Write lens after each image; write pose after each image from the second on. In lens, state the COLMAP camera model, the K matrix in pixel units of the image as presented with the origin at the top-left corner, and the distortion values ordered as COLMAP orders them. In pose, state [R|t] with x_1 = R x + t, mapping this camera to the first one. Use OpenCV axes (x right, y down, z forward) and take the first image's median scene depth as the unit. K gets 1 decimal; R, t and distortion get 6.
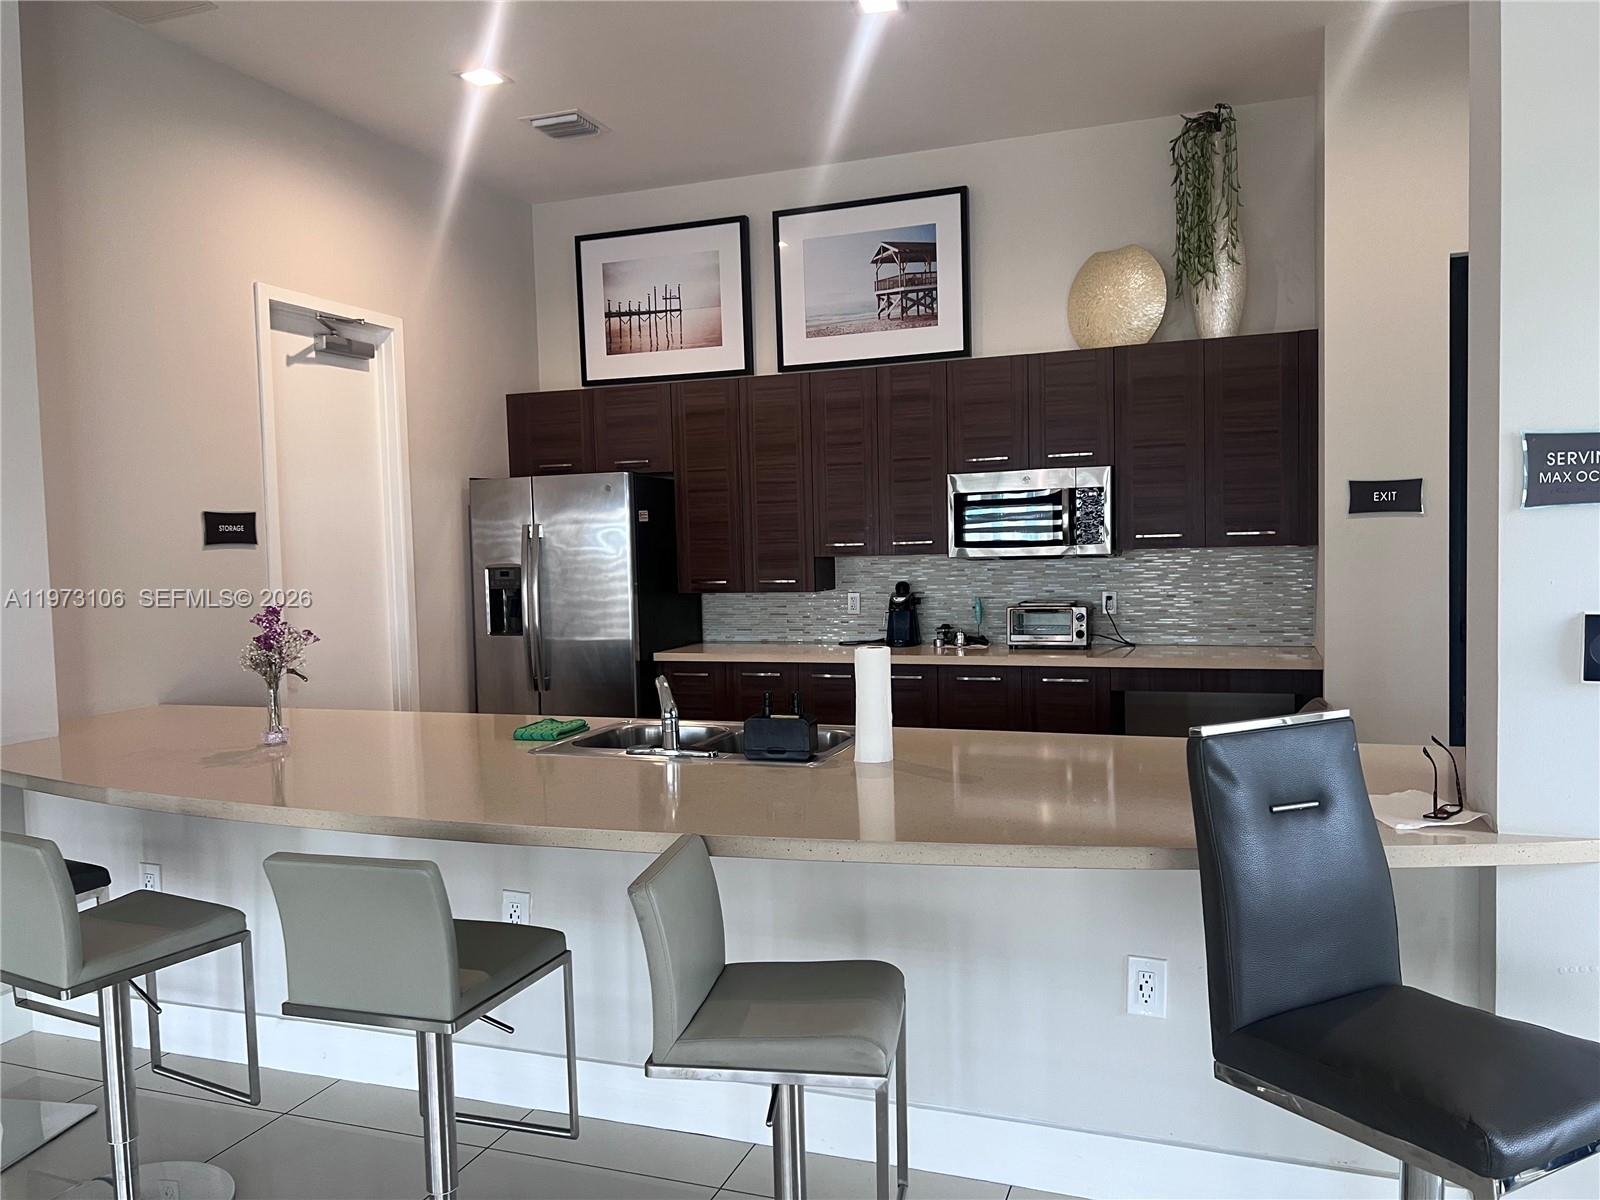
lens RADIAL K [[1208.3, 0, 801.0], [0, 1208.3, 610.2], [0, 0, 1]] dist [0.051425, -0.002730]
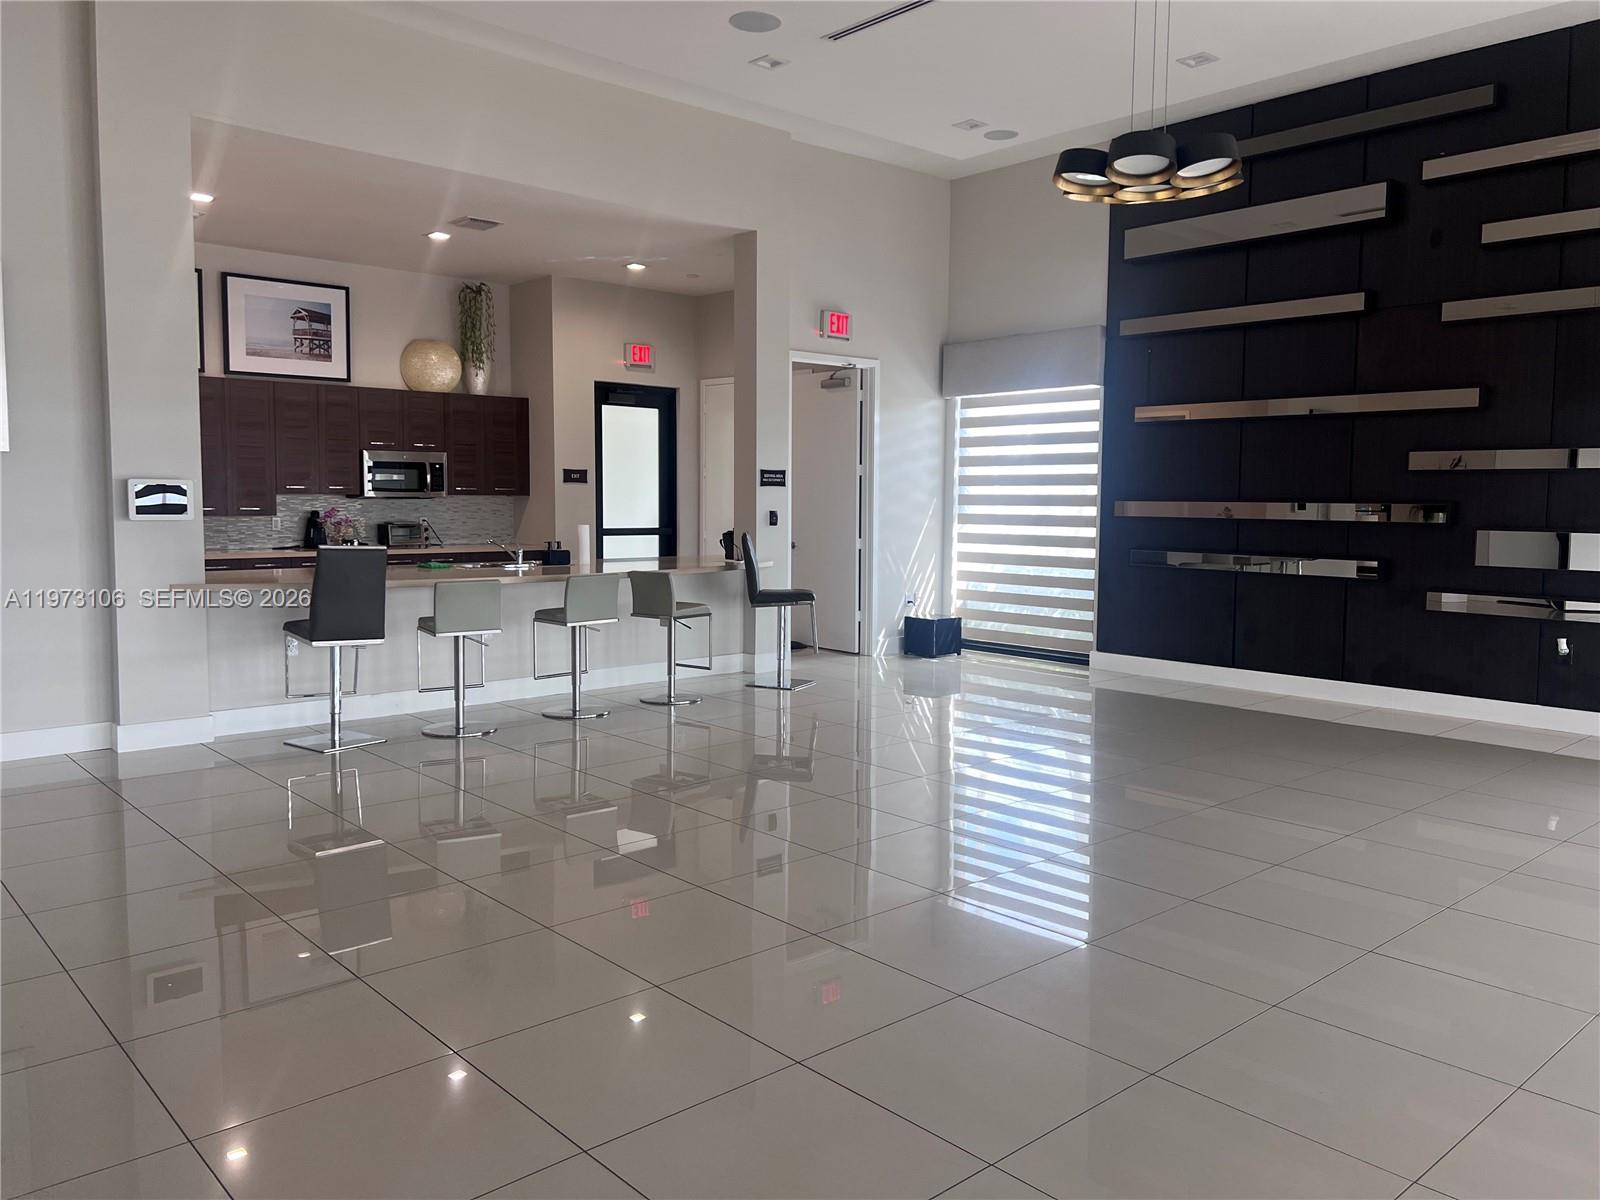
lens RADIAL K [[1208.3, 0, 800.9], [0, 1208.3, 596.5], [0, 0, 1]] dist [0.051425, -0.002730]
pose [[0.474010, -0.044753, 0.879382, -1.115787], [0.029022, 0.998959, 0.035195, 0.057444], [-0.880041, 0.008838, 0.474815, -0.412969]]
